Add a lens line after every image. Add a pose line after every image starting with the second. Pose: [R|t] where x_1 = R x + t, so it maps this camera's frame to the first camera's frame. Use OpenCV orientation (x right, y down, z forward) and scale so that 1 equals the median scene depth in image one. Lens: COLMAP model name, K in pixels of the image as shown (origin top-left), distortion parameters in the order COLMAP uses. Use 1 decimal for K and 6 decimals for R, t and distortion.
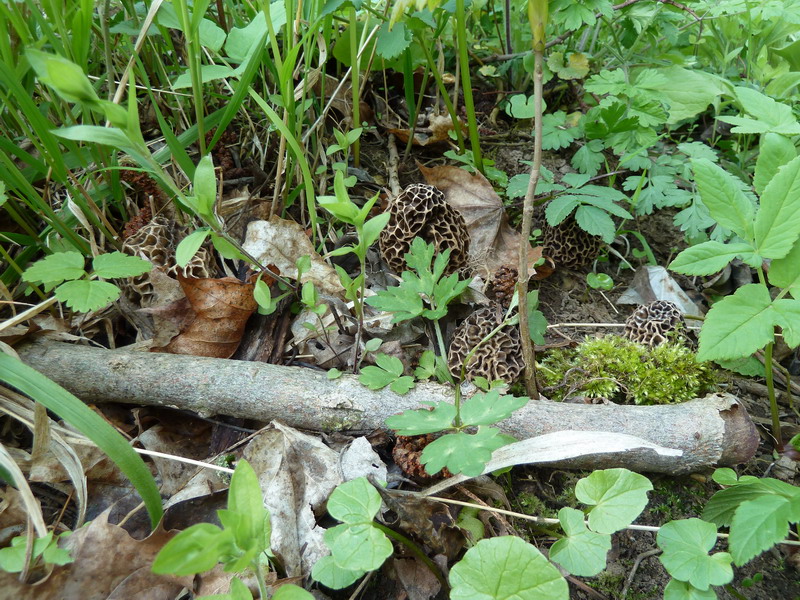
lens RADIAL K [[593.1, 0, 400.0], [0, 593.1, 300.0], [0, 0, 1]] dist [-0.038648, 0.005104]
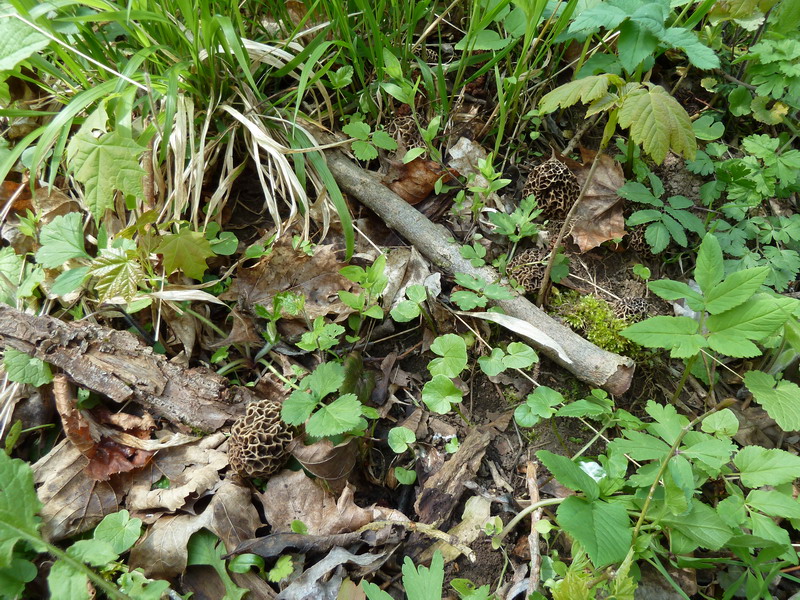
lens RADIAL K [[609.5, 0, 400.0], [0, 609.5, 300.0], [0, 0, 1]] dist [-0.051950, -0.000001]
pose [[0.812293, 0.518967, -0.266184, 0.365079], [-0.425369, 0.839368, 0.338411, -0.297820], [0.399051, -0.161662, 0.902565, -0.851653]]
